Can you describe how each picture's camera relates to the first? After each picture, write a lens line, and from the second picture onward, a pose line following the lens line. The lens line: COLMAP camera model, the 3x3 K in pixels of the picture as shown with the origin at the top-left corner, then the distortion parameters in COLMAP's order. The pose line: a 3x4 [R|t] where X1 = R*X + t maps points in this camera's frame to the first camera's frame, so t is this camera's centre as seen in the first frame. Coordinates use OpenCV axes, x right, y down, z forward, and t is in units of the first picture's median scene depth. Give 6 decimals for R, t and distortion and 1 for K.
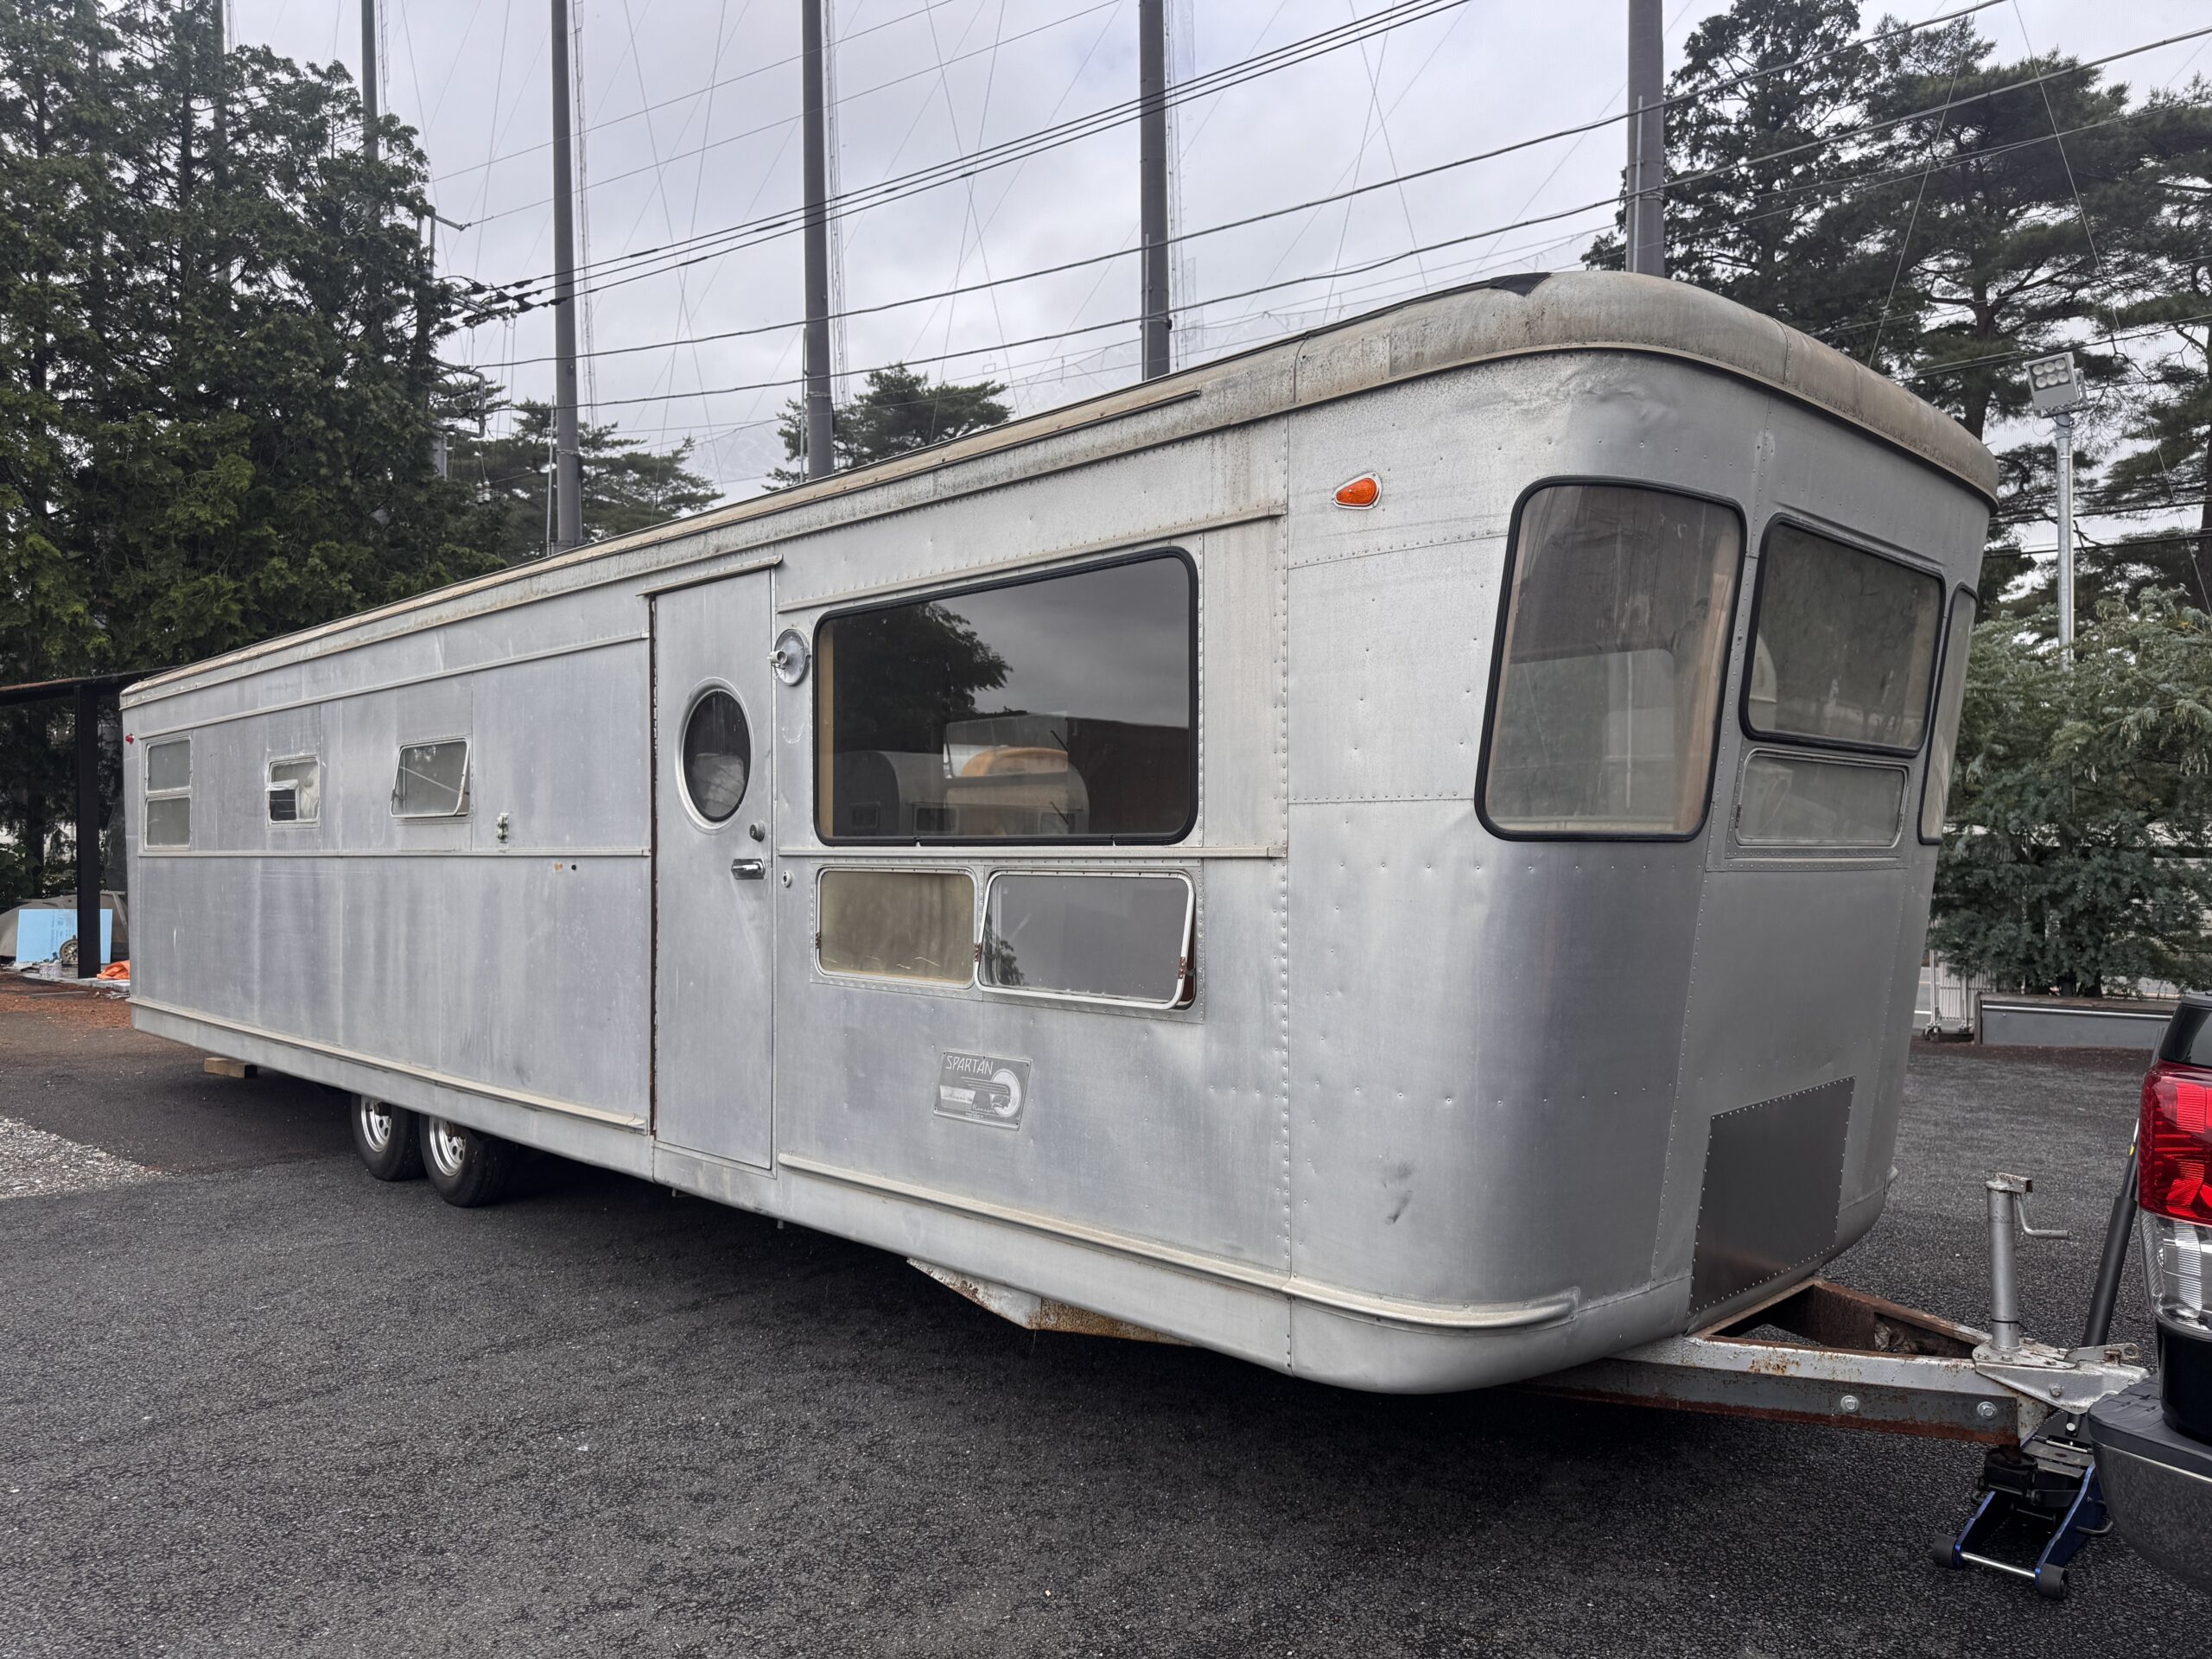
lens RADIAL K [[1530.3, 0, 1106.9], [0, 1530.3, 840.9], [0, 0, 1]] dist [0.137697, -0.250578]
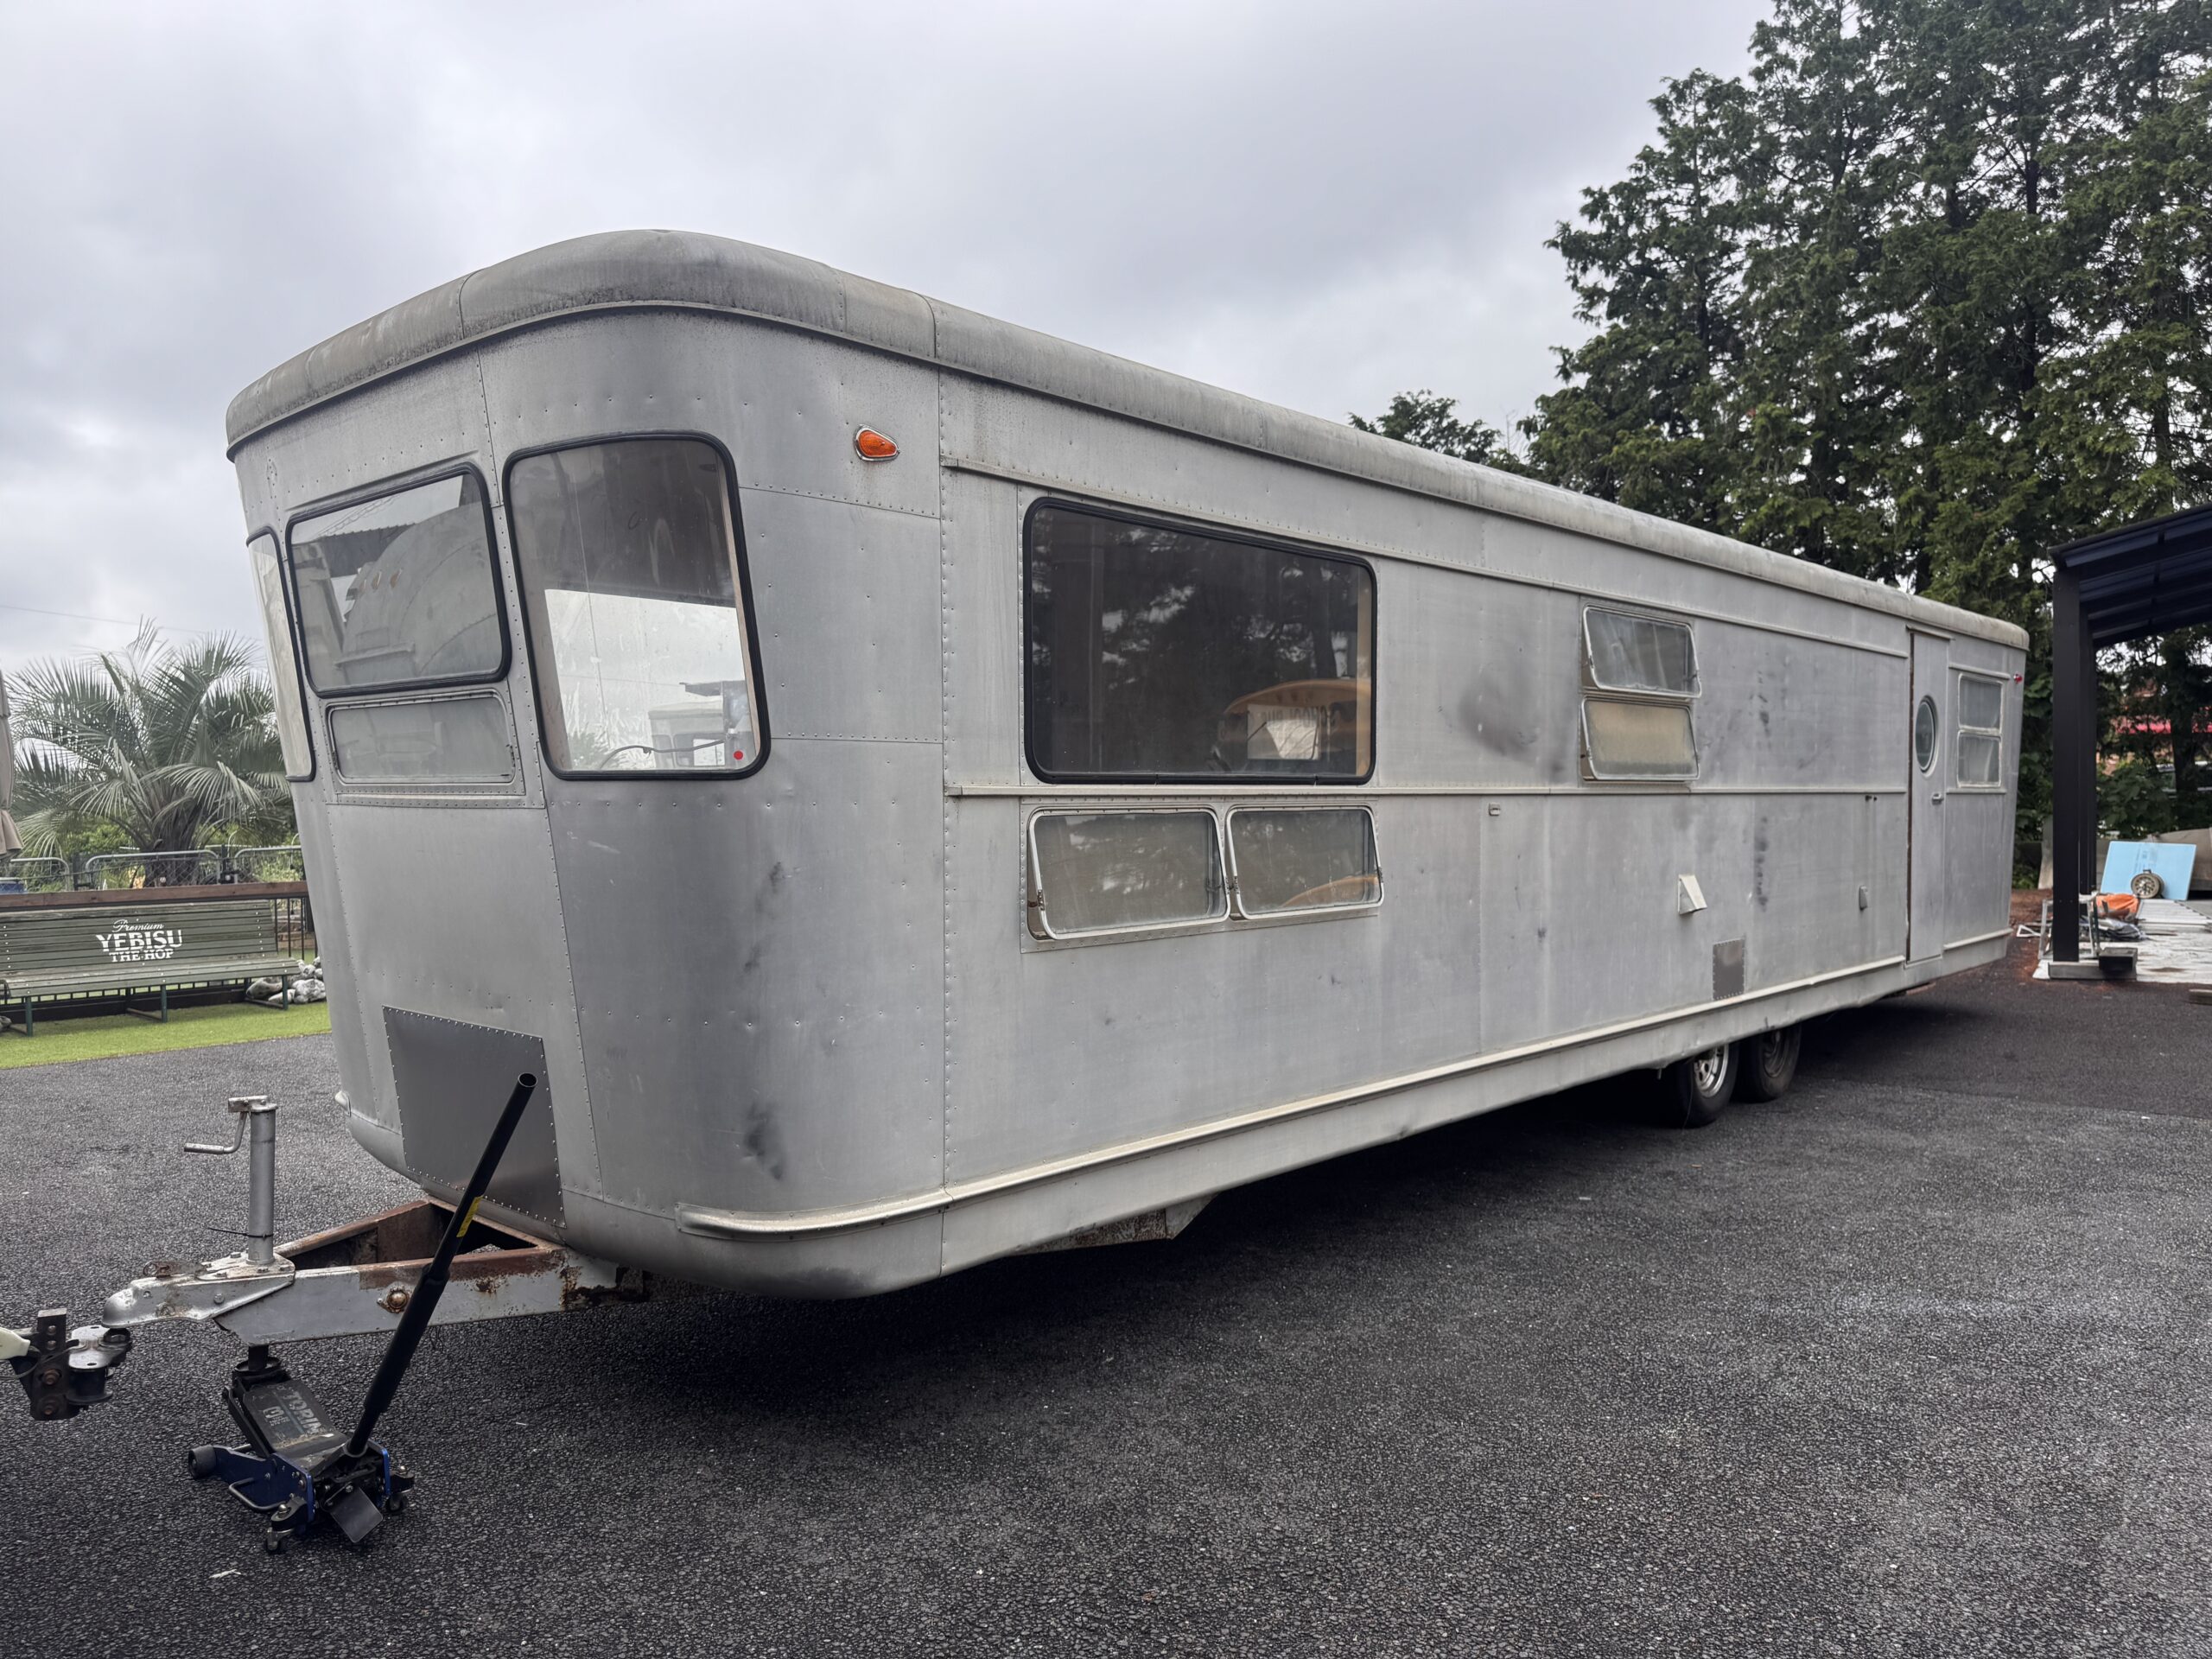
lens RADIAL K [[1530.3, 0, 1106.9], [0, 1530.3, 840.9], [0, 0, 1]] dist [0.137697, -0.250578]
pose [[-0.030688, -0.032278, 0.999008, -1.193616], [-0.007667, 0.999457, 0.032057, 0.008278], [-0.999500, -0.006676, -0.030919, 1.186888]]
